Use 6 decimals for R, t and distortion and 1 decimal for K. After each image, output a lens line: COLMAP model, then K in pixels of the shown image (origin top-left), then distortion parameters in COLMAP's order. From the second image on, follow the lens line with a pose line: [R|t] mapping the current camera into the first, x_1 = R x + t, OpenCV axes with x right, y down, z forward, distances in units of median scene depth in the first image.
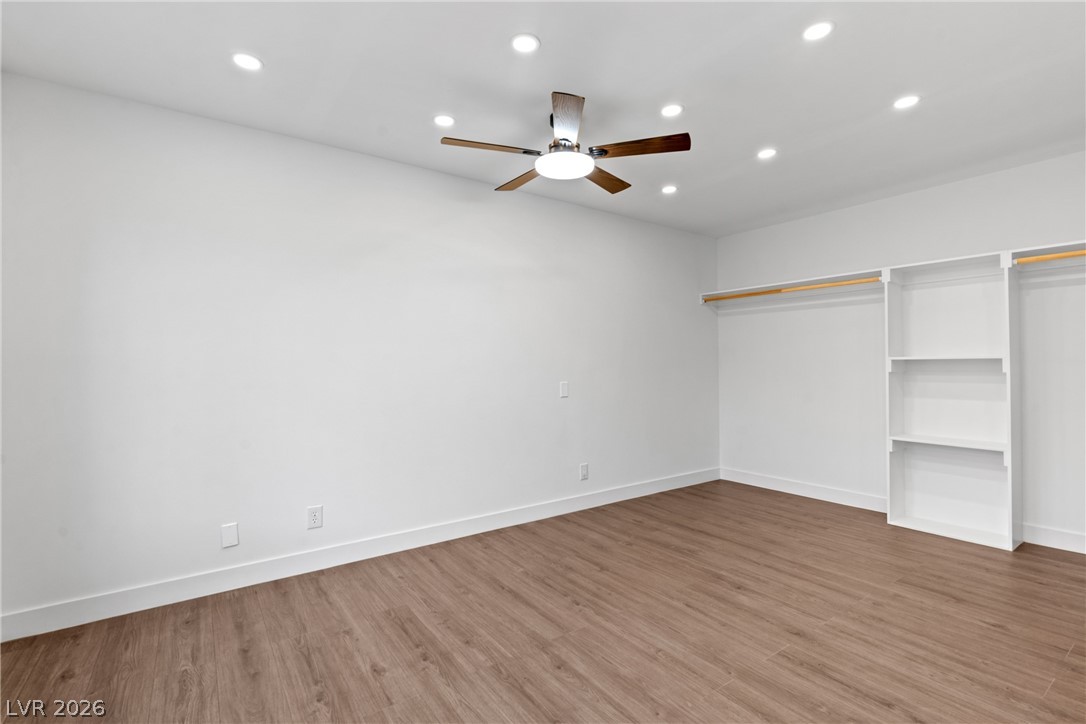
lens RADIAL K [[500.5, 0, 545.3], [0, 500.5, 361.8], [0, 0, 1]] dist [-0.006204, 0.002839]
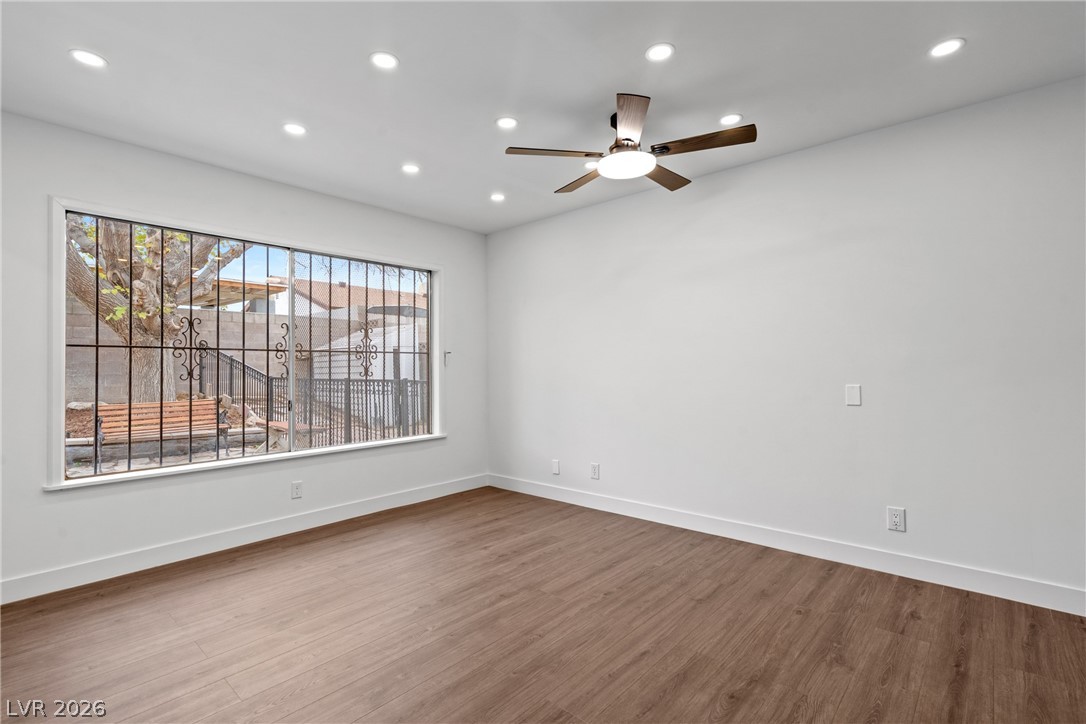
lens RADIAL K [[500.5, 0, 545.3], [0, 500.5, 361.8], [0, 0, 1]] dist [-0.006204, 0.002839]
pose [[0.220910, -0.004169, -0.975285, 1.016241], [0.015425, 0.999881, -0.000780, 0.000638], [0.975172, -0.014872, 0.220948, 0.632728]]
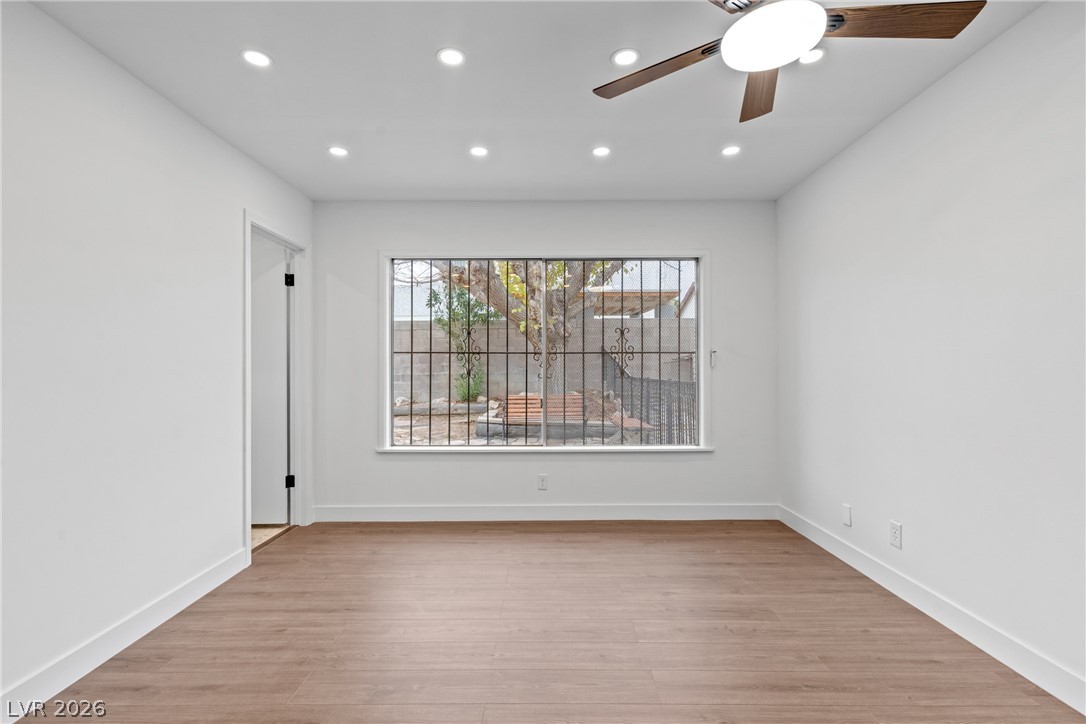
lens RADIAL K [[502.4, 0, 545.5], [0, 502.4, 365.7], [0, 0, 1]] dist [-0.005784, 0.000745]
pose [[-0.584441, 0.003473, -0.811429, 0.721088], [0.014976, 0.999867, -0.006506, 0.006413], [0.811298, -0.015954, -0.584415, 1.163641]]
